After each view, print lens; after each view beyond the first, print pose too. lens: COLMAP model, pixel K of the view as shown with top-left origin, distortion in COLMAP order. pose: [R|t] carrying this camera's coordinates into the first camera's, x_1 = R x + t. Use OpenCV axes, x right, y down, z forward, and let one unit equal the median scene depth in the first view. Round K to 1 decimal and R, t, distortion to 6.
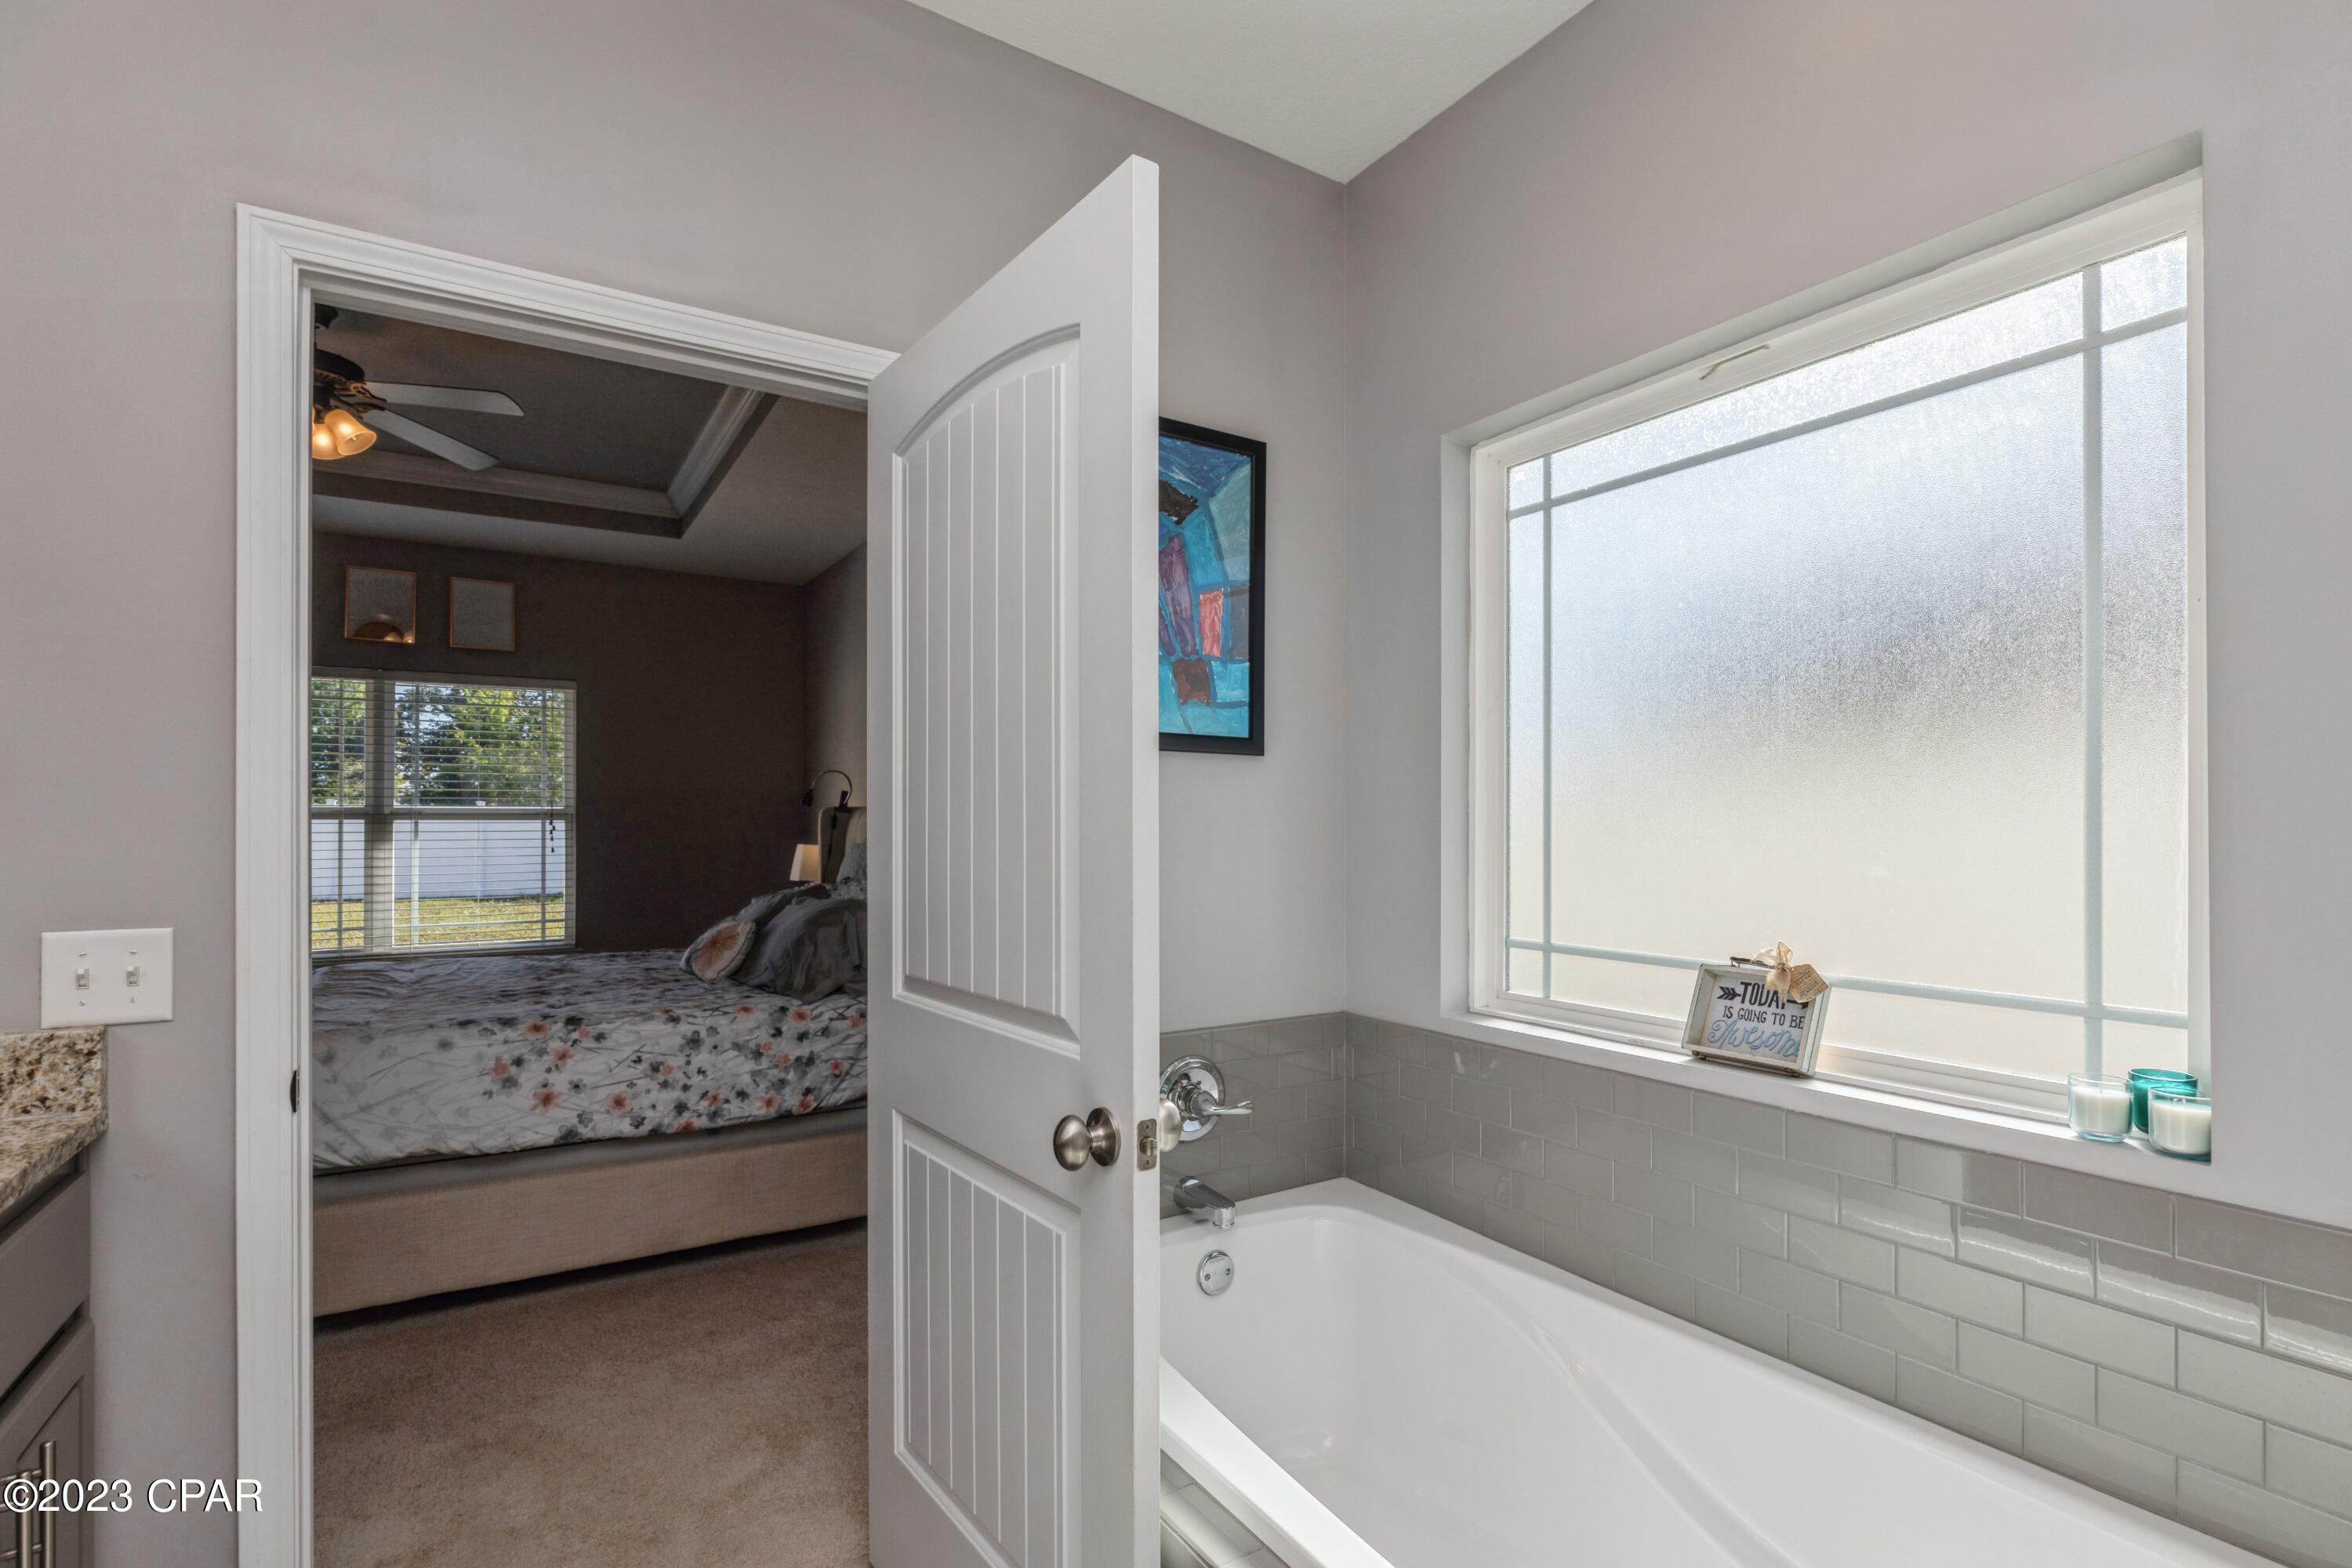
lens RADIAL K [[1102.6, 0, 1187.2], [0, 1102.6, 821.4], [0, 0, 1]] dist [-0.002955, -0.000063]
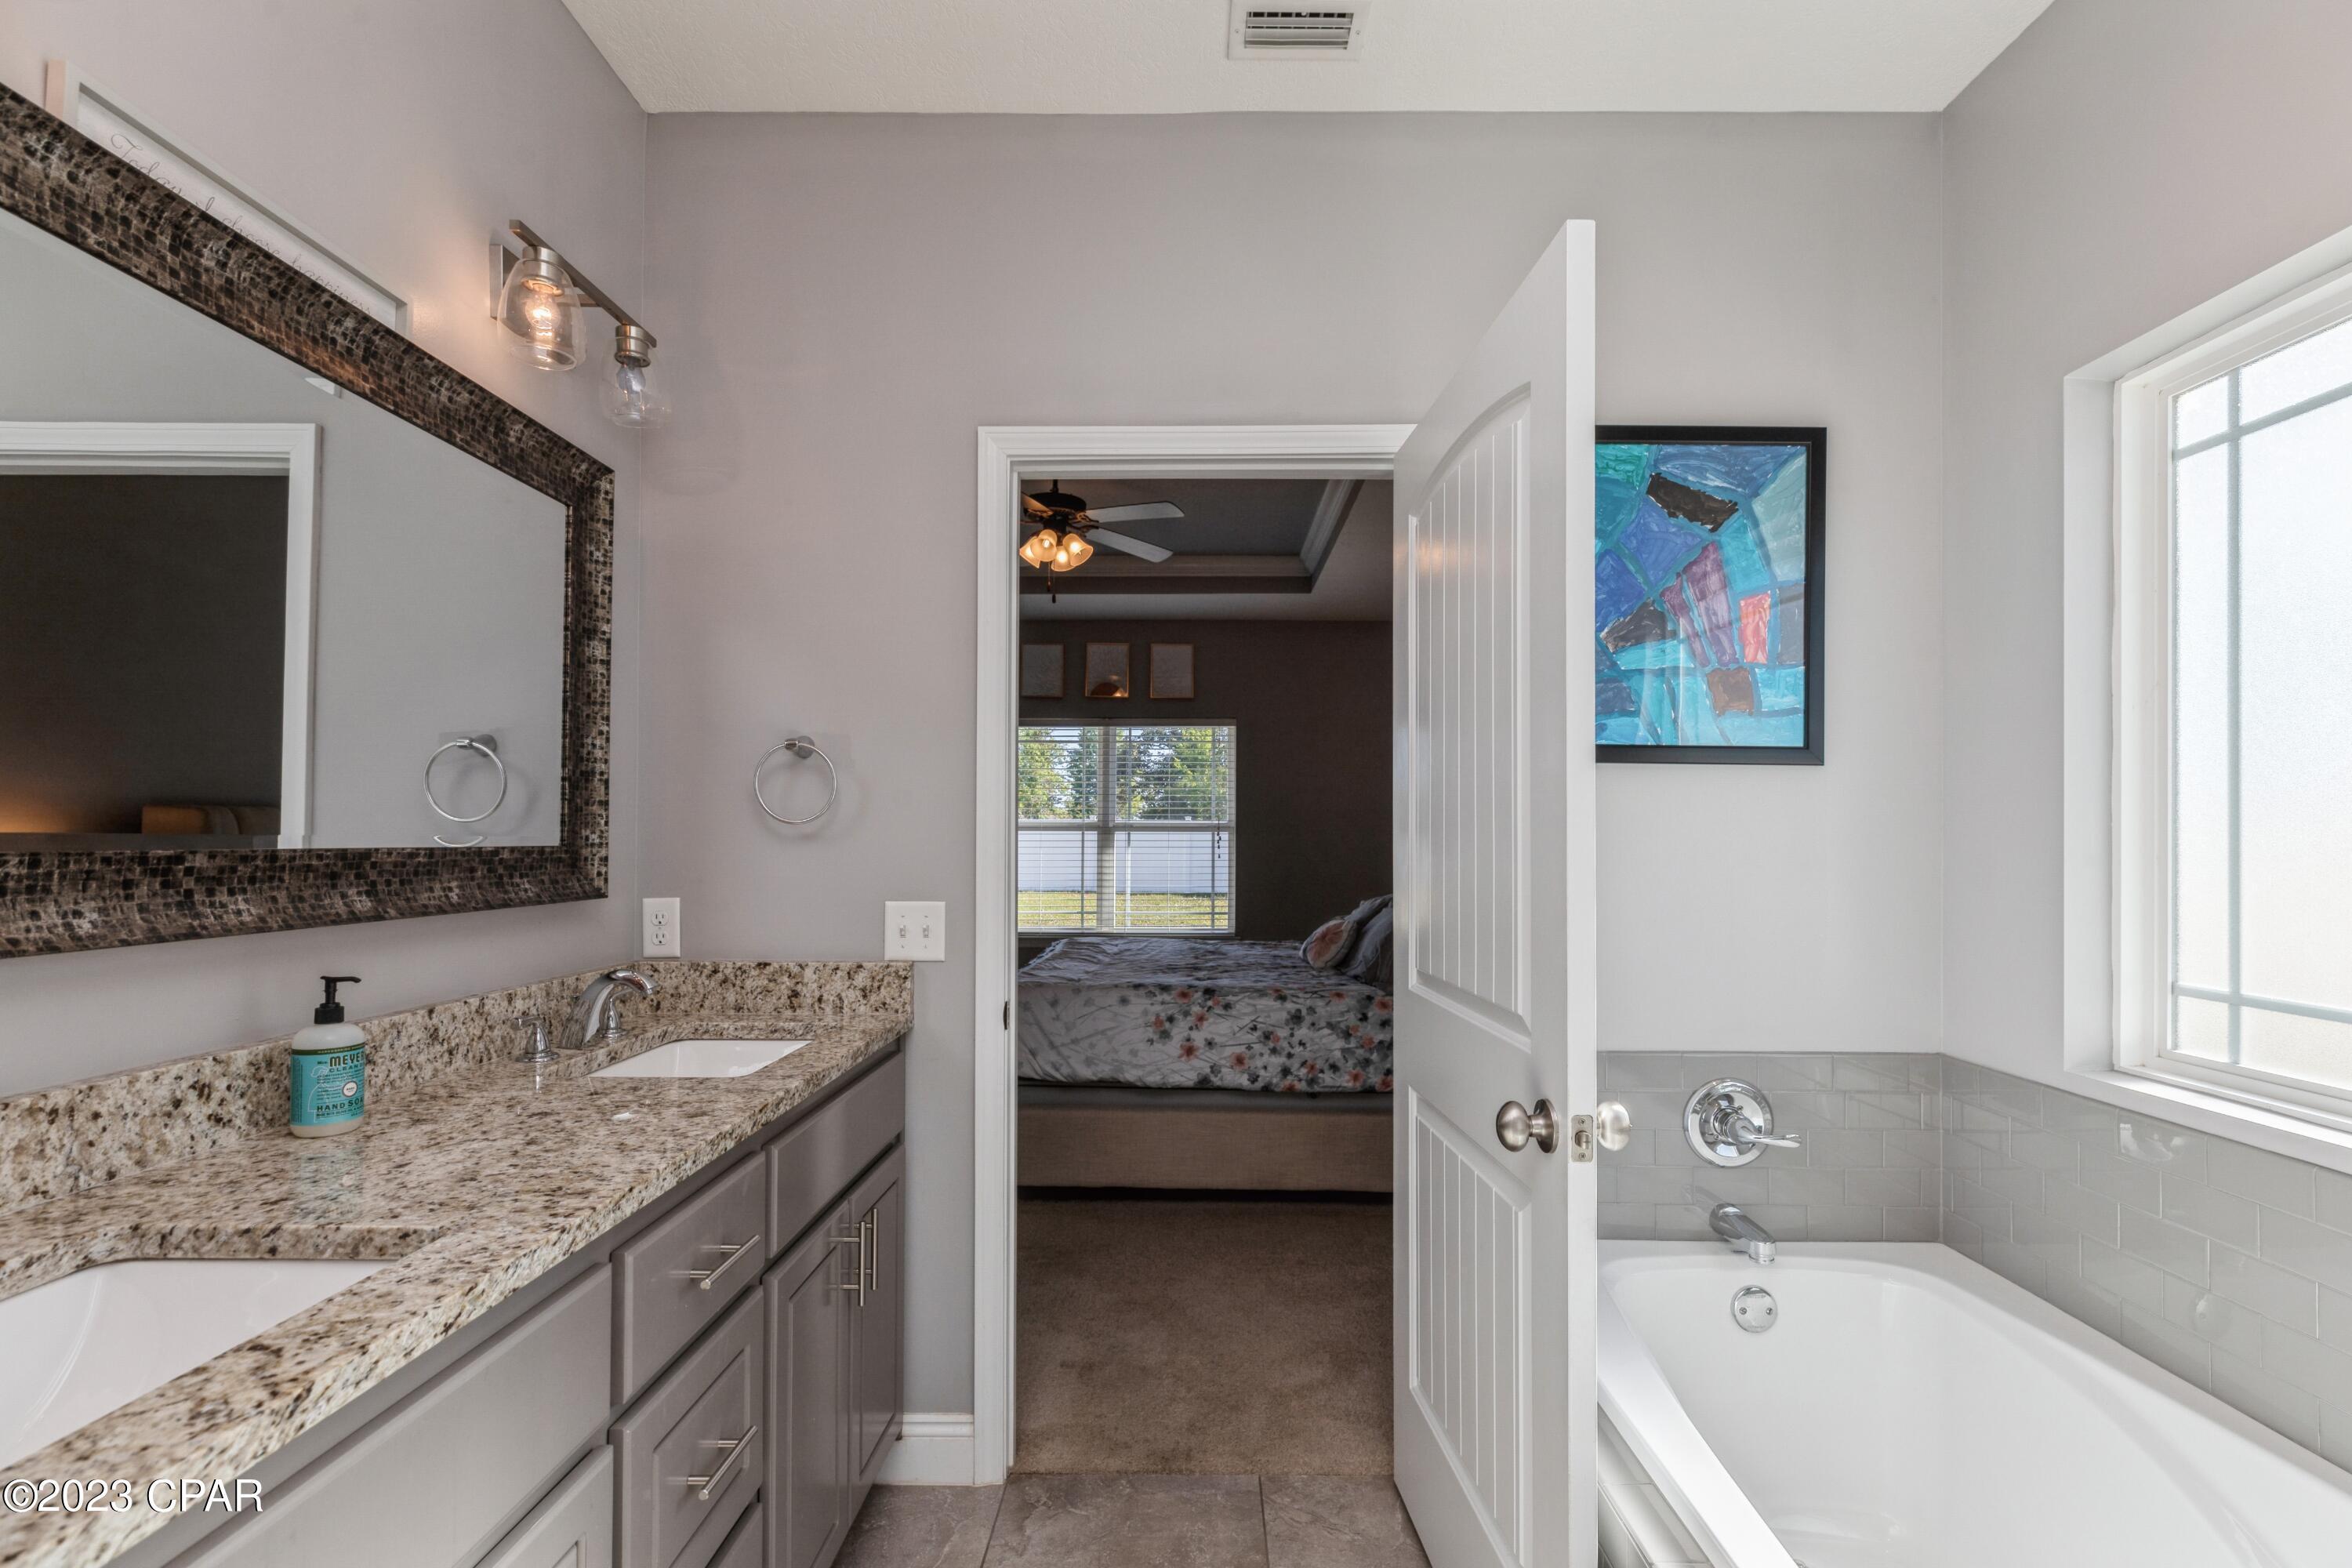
lens RADIAL K [[1055.2, 0, 1181.9], [0, 1055.2, 825.6], [0, 0, 1]] dist [0.006904, -0.000296]
pose [[0.835466, -0.000815, -0.549542, 0.083142], [-0.003428, 0.999972, -0.006694, -0.000838], [0.549532, 0.007476, 0.835439, -0.029571]]
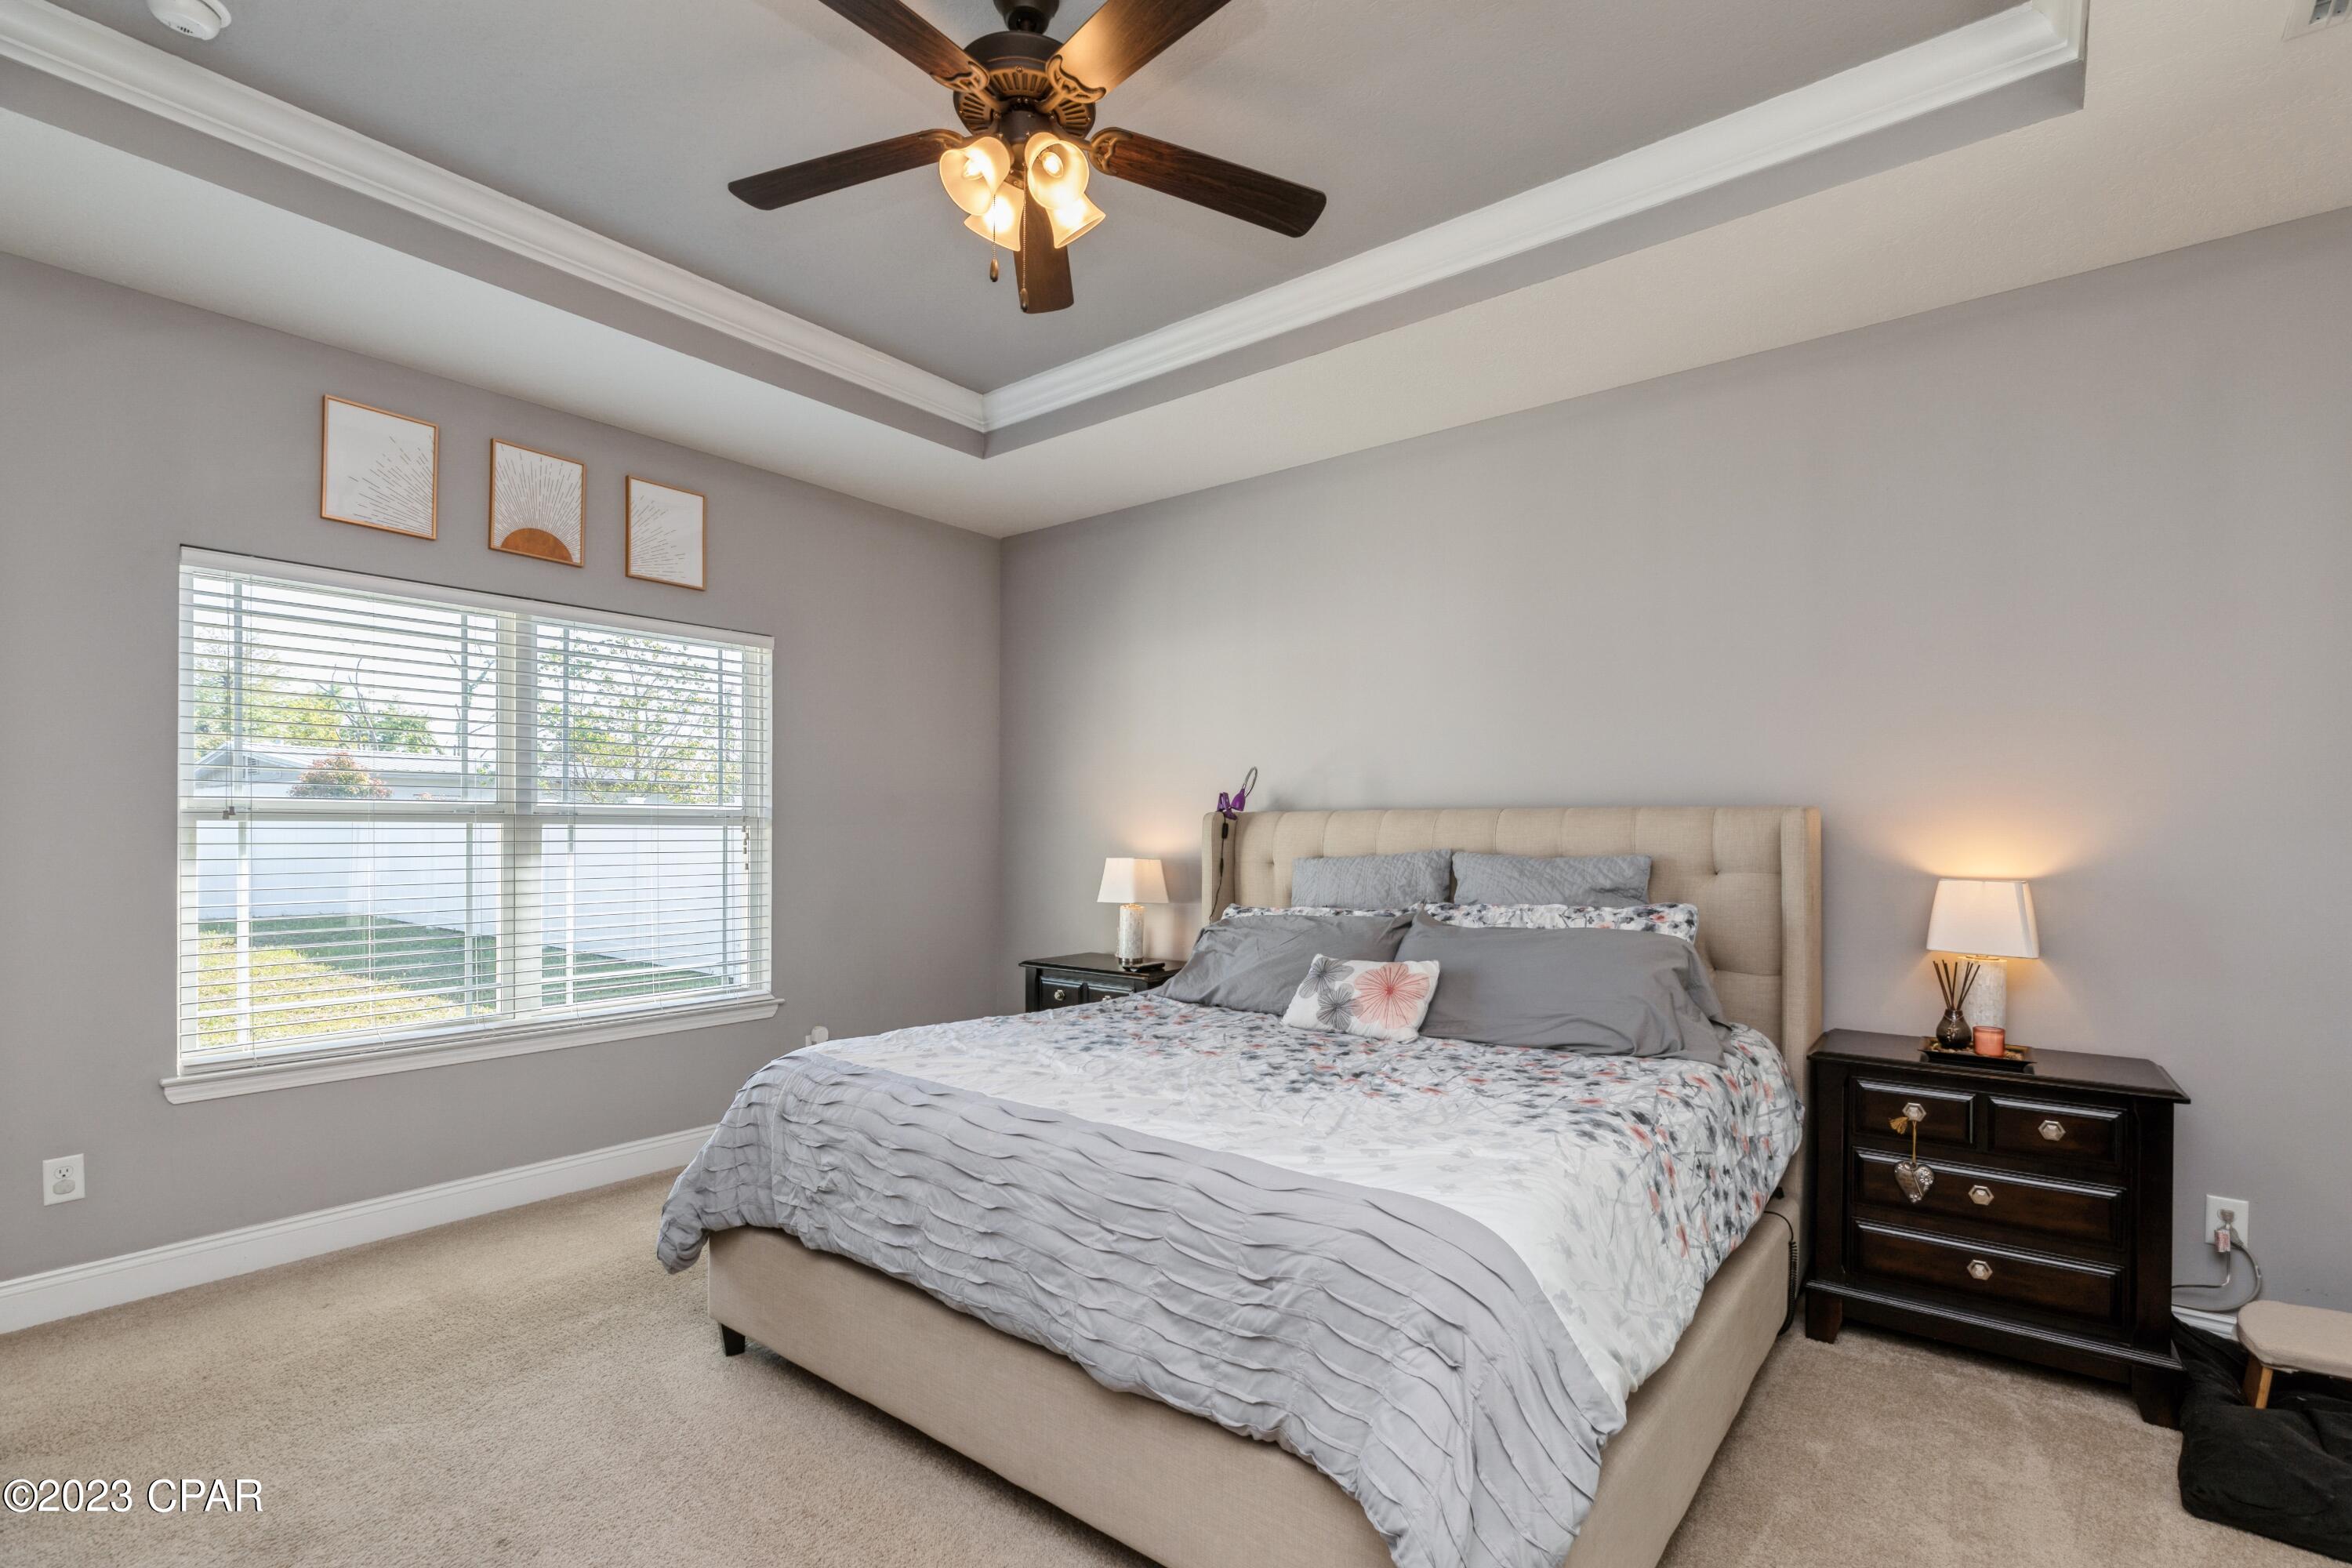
lens RADIAL K [[1057.0, 0, 1185.1], [0, 1057.0, 824.4], [0, 0, 1]] dist [0.002724, 0.000678]
pose [[0.948229, 0.010358, 0.317418, -1.066198], [-0.011528, 0.999932, 0.001808, -0.012754], [-0.317378, -0.005373, 0.948284, 0.497291]]
